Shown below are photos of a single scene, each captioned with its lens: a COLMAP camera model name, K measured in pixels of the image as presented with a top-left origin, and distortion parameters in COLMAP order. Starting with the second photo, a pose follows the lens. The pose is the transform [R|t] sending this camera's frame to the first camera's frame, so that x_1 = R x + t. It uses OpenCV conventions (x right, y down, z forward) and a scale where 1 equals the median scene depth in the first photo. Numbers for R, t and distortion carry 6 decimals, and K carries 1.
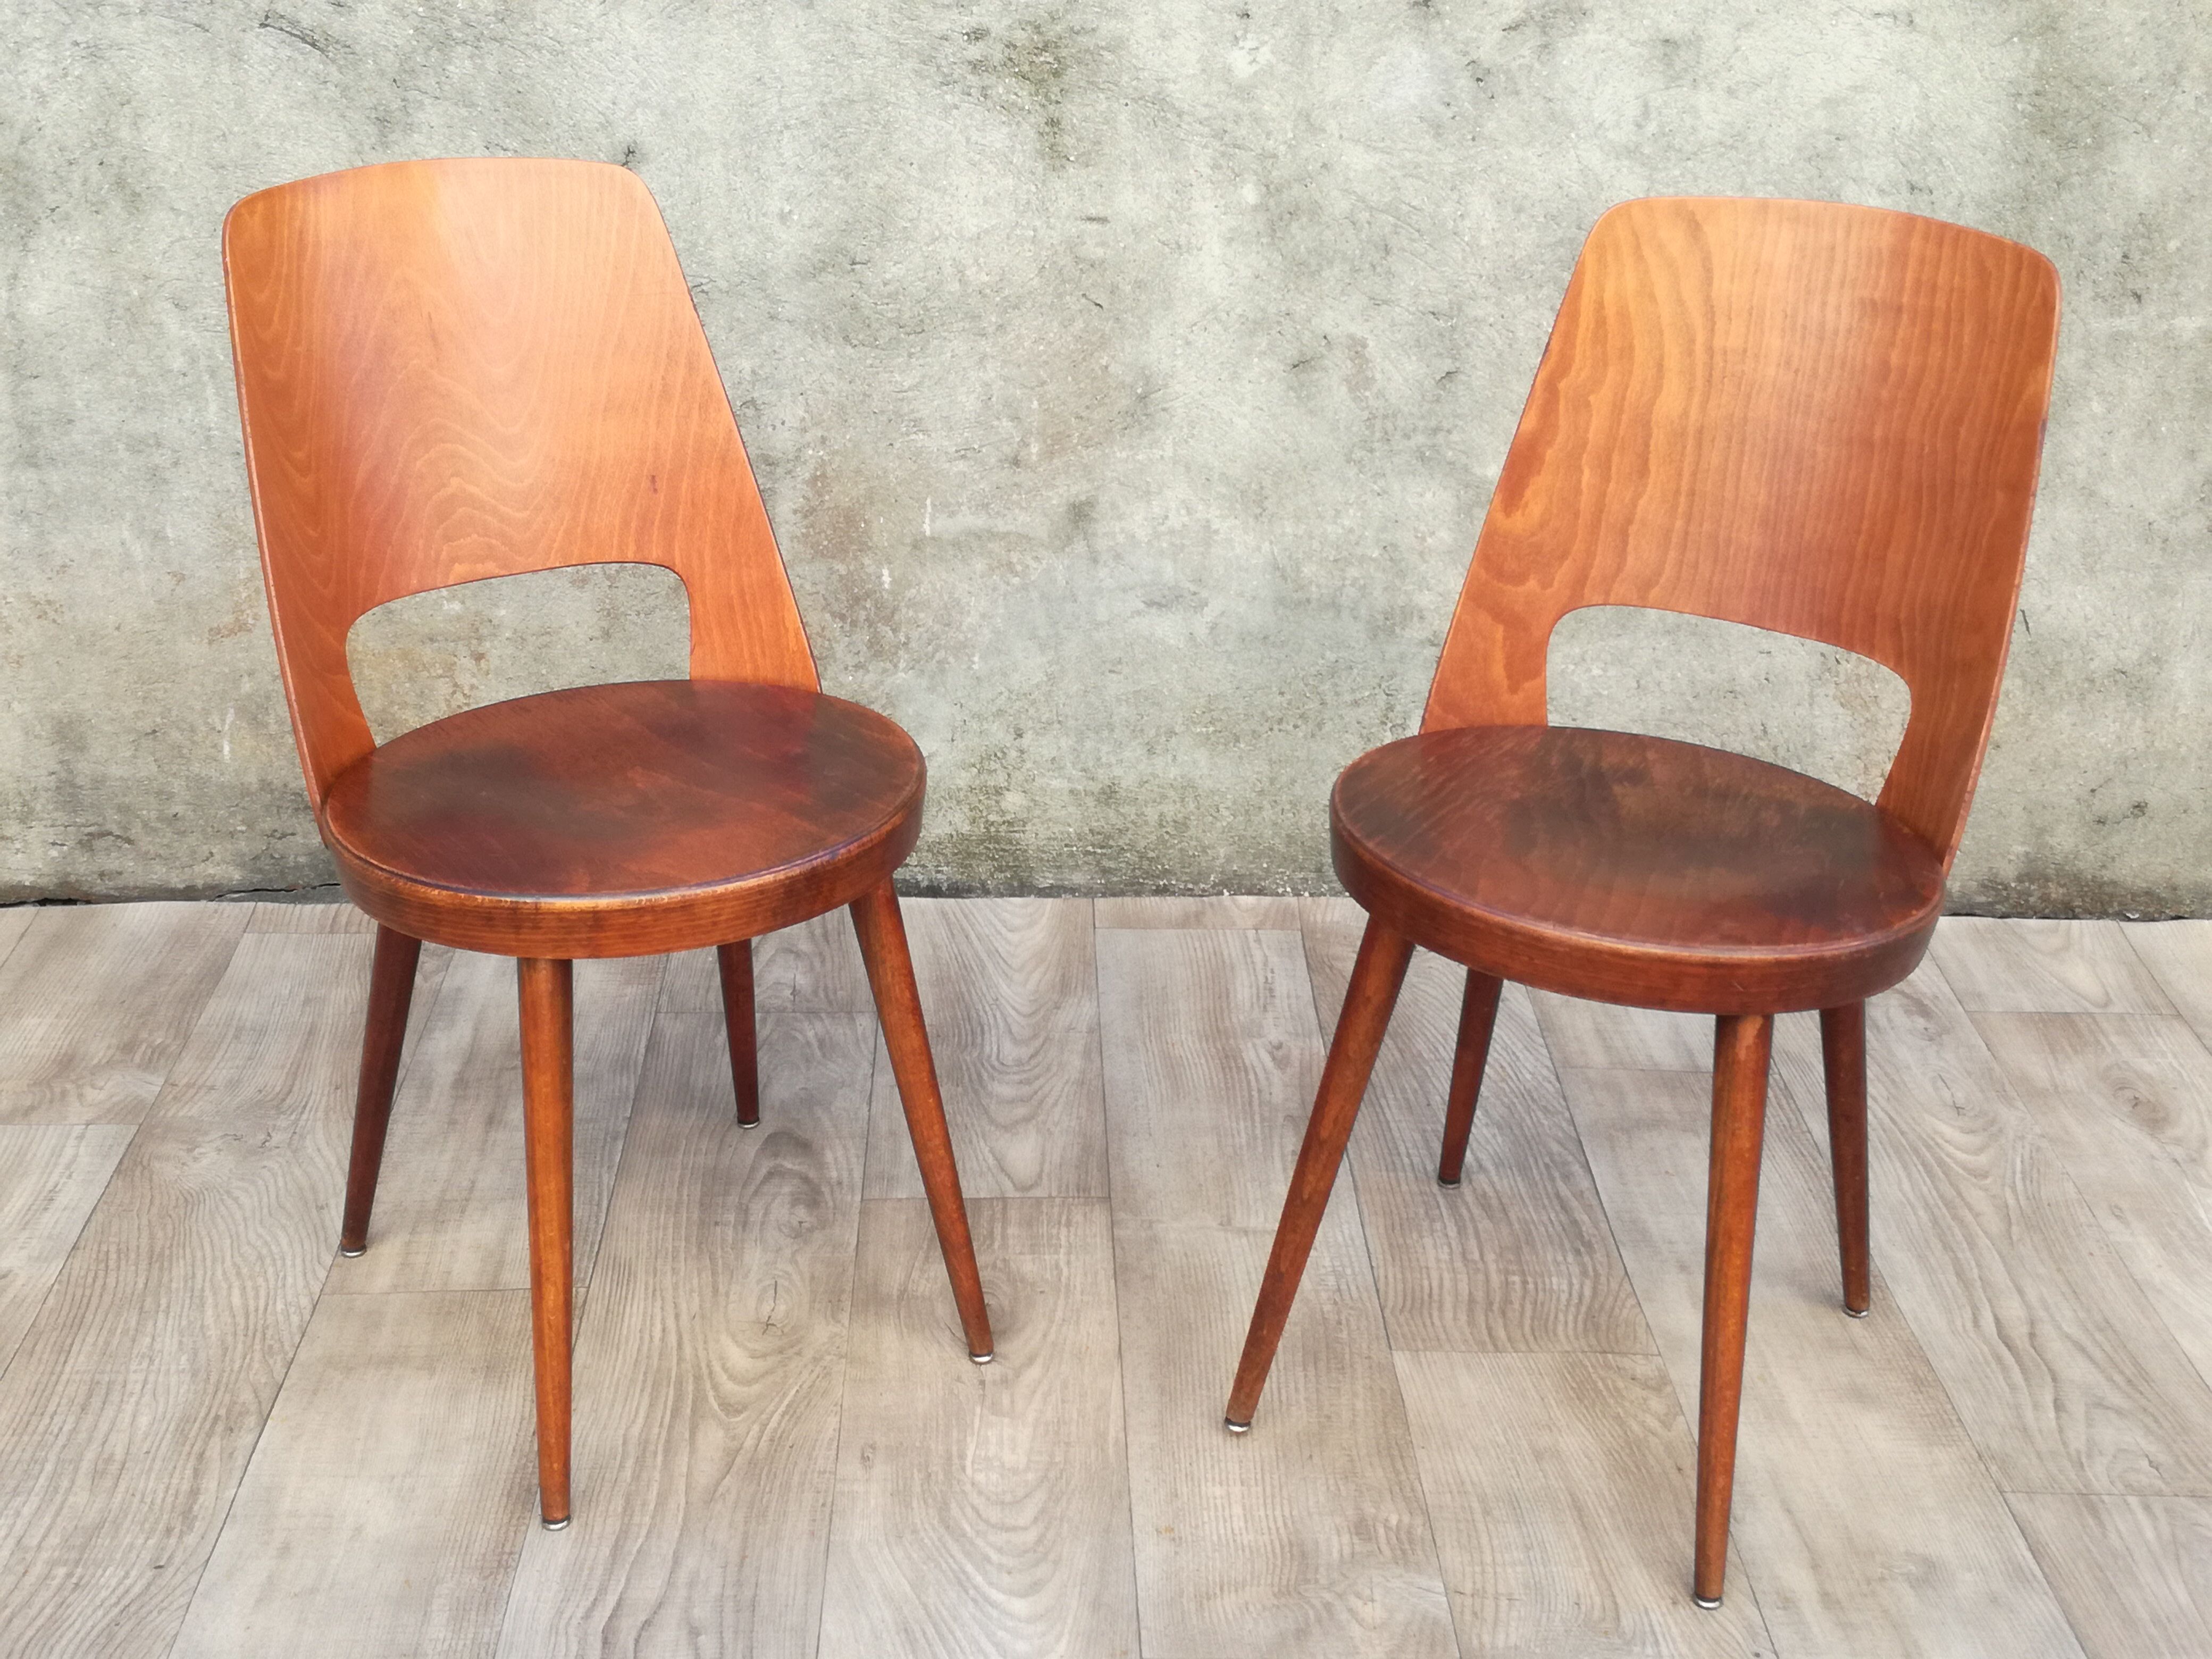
lens RADIAL K [[2786.6, 0, 1112.7], [0, 2786.6, 789.6], [0, 0, 1]] dist [0.075269, 0.000000]
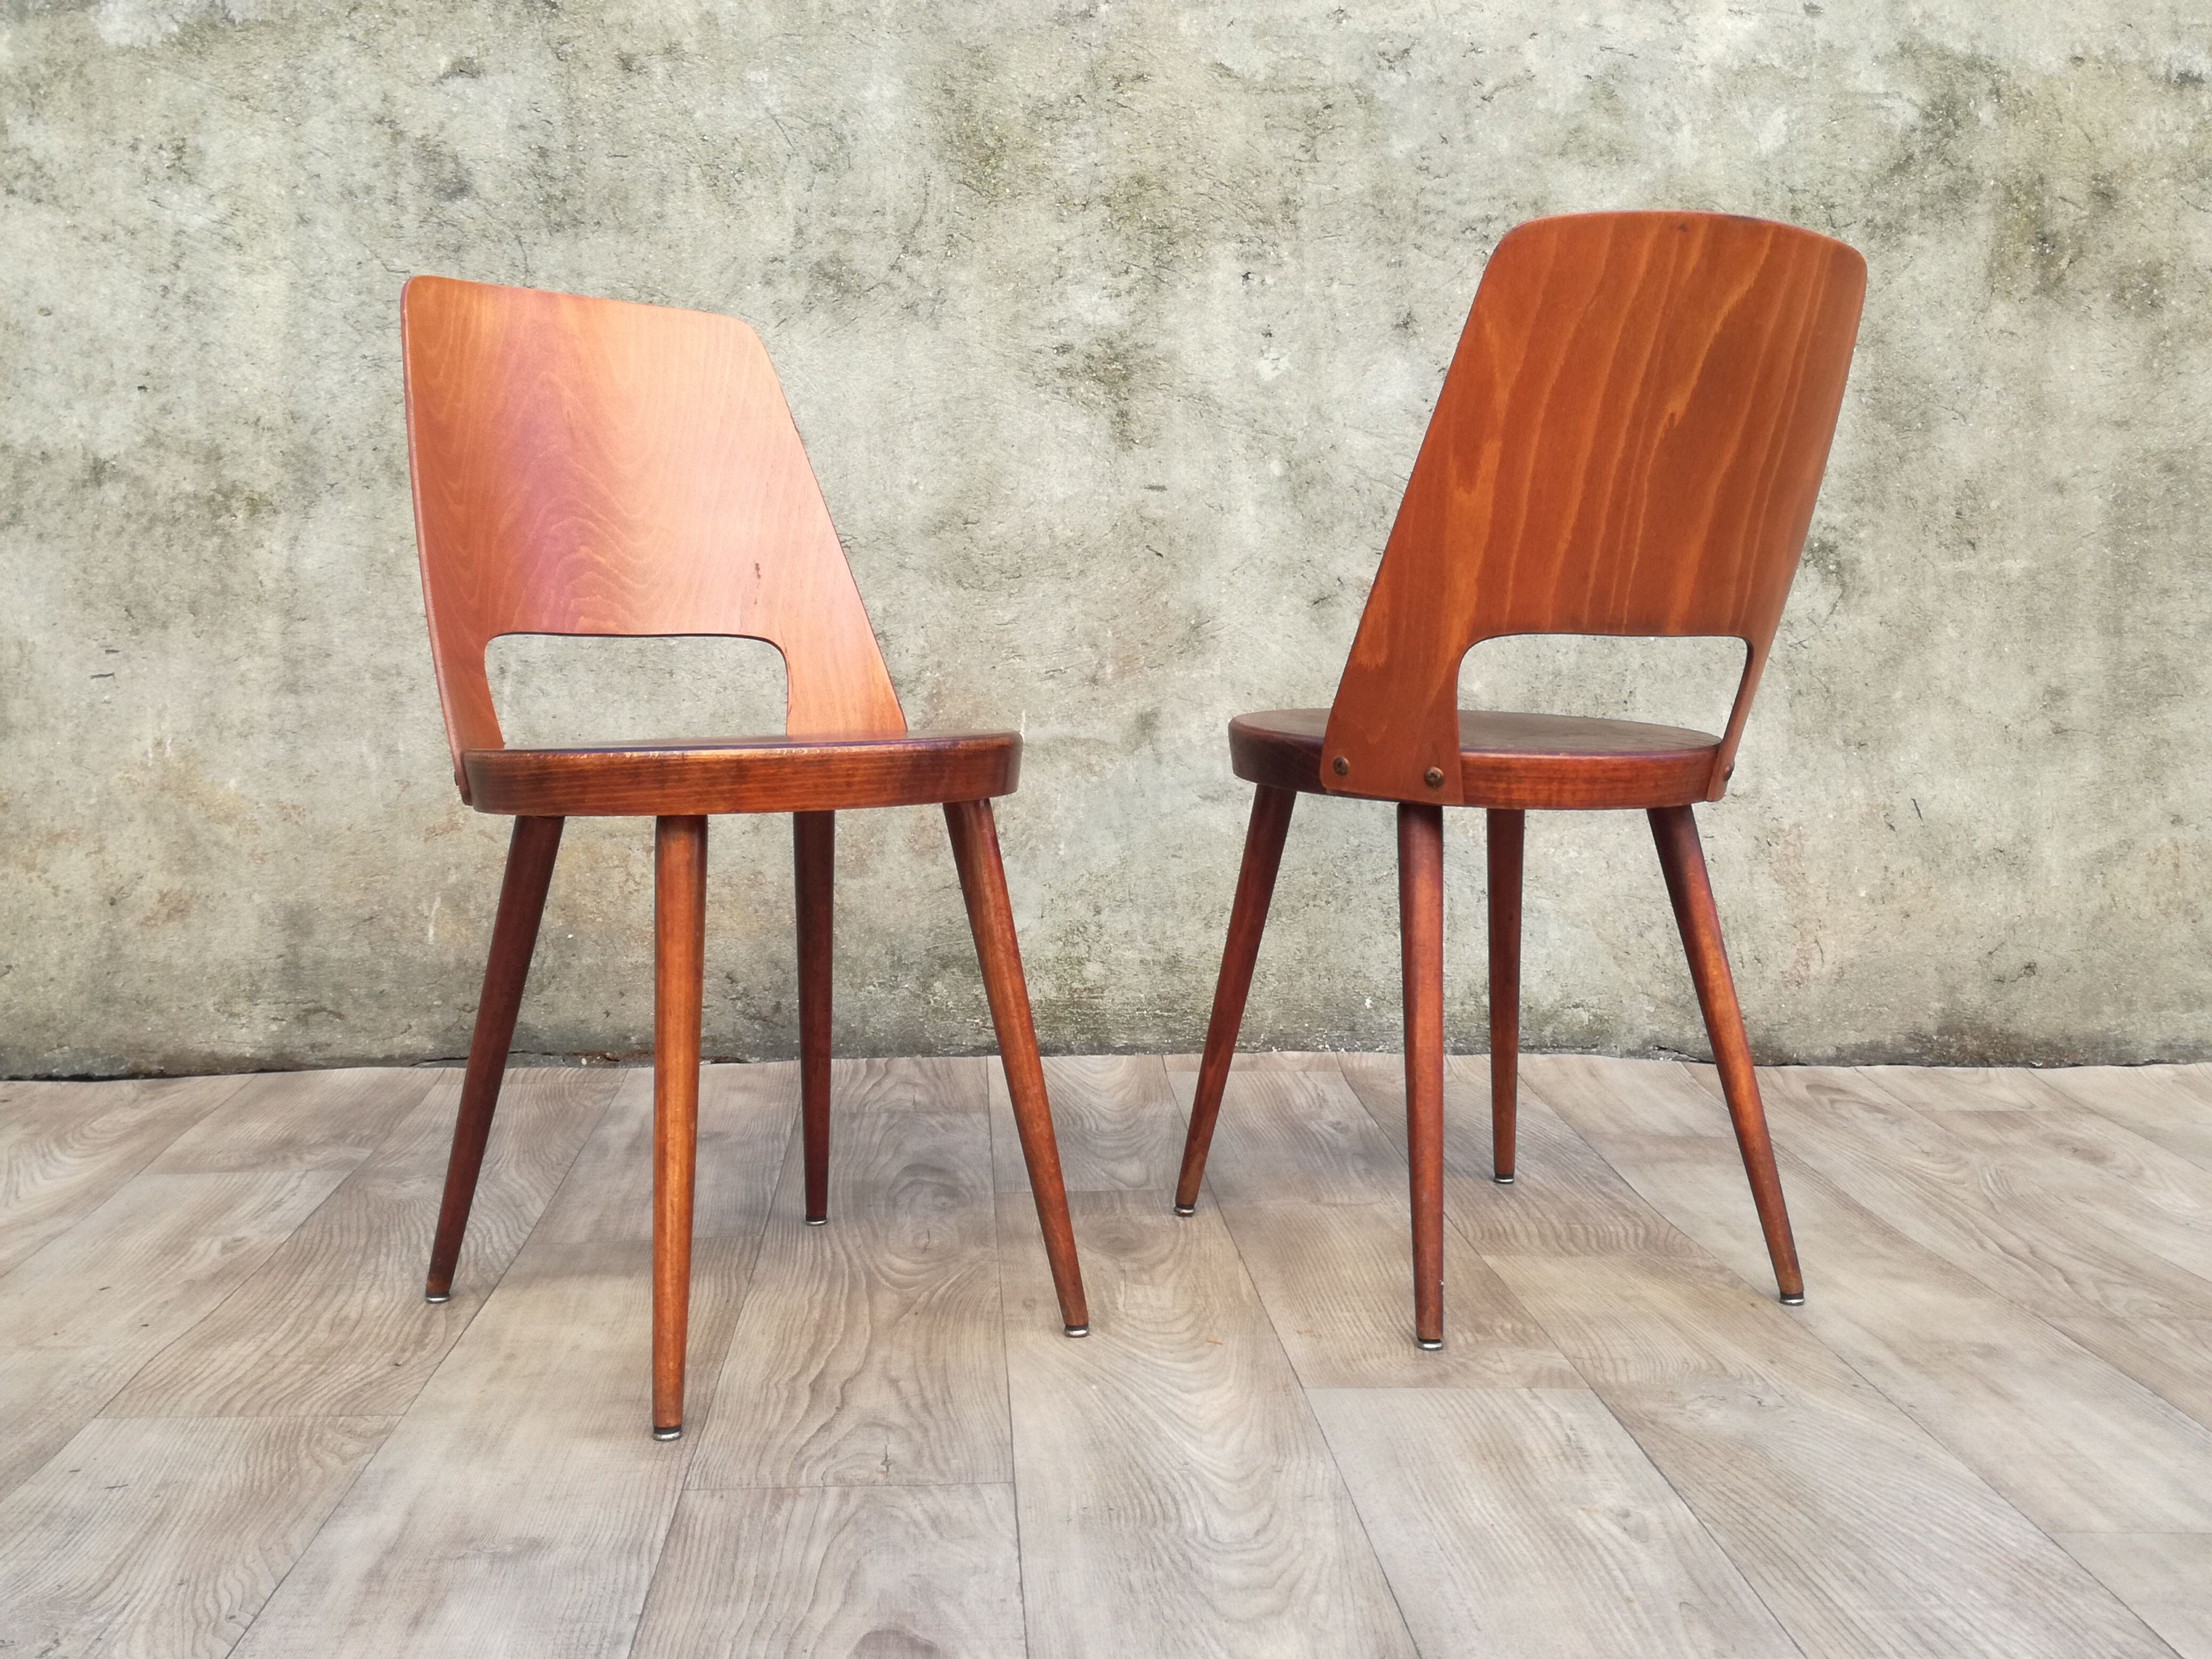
lens RADIAL K [[2309.9, 0, 1110.2], [0, 2309.9, 801.3], [0, 0, 1]] dist [0.078585, 0.000000]
pose [[0.999318, -0.014858, 0.033810, -0.065527], [0.024820, 0.948117, -0.316952, 0.267922], [-0.027347, 0.317575, 0.947839, 0.047011]]
